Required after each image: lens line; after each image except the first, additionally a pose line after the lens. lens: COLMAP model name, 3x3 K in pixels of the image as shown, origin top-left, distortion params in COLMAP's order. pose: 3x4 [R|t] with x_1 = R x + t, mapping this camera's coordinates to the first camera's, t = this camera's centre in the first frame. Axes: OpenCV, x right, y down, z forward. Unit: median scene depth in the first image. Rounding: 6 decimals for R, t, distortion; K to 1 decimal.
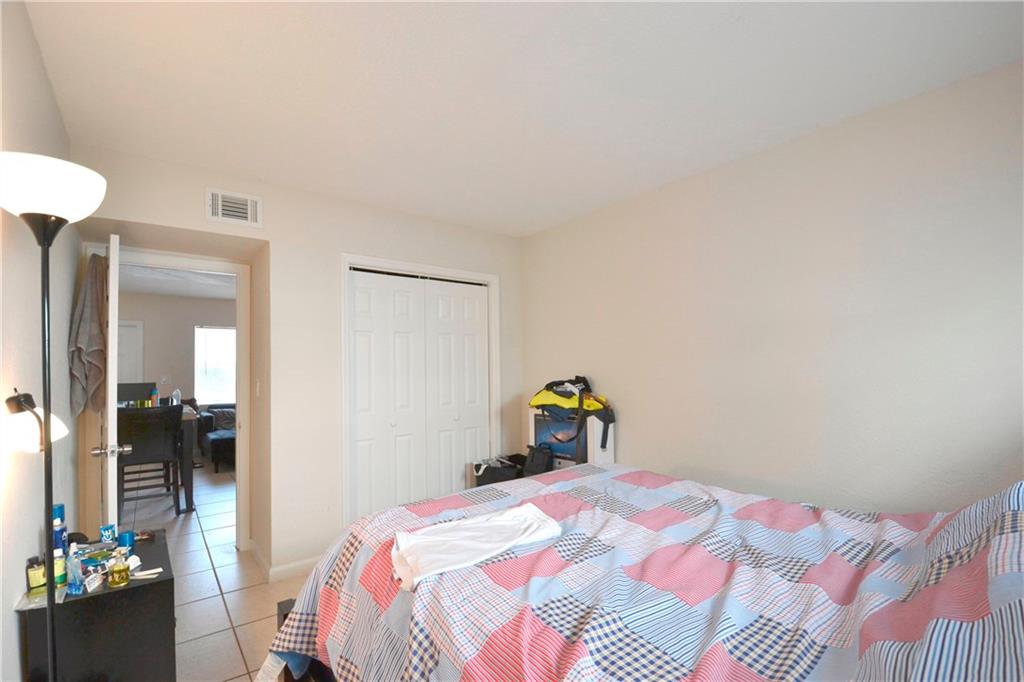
lens RADIAL K [[466.3, 0, 514.1], [0, 466.3, 356.7], [0, 0, 1]] dist [0.015436, -0.027403]
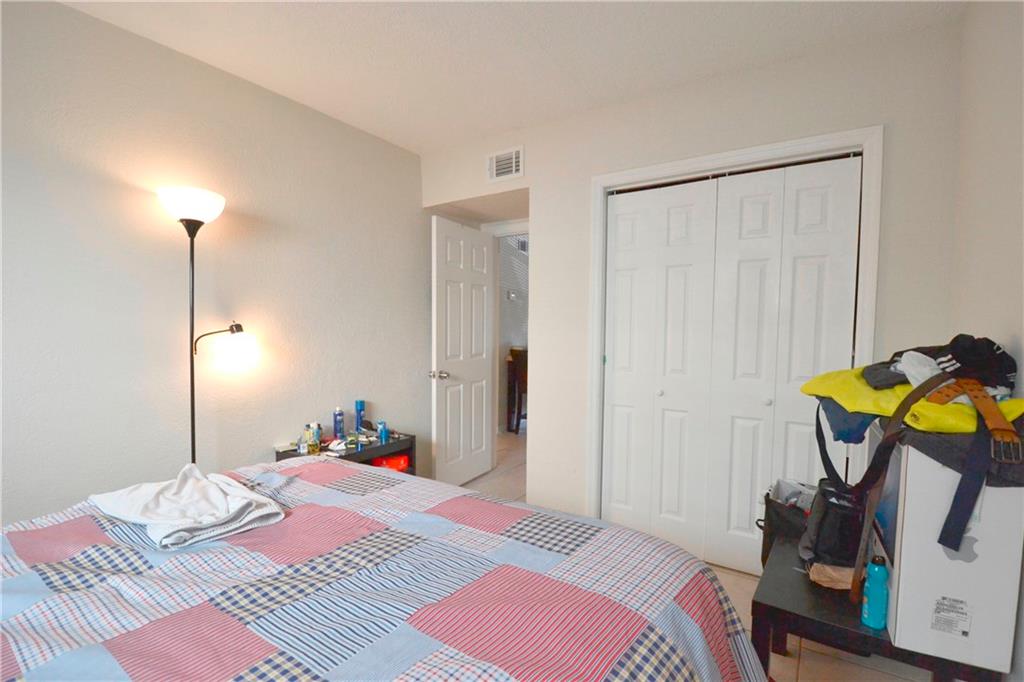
lens RADIAL K [[466.3, 0, 514.1], [0, 466.3, 356.7], [0, 0, 1]] dist [0.015436, -0.027403]
pose [[0.307366, 0.071114, -0.948930, 0.439254], [0.006254, 0.997031, 0.076744, 0.034776], [0.951571, -0.029523, 0.306009, 0.664042]]
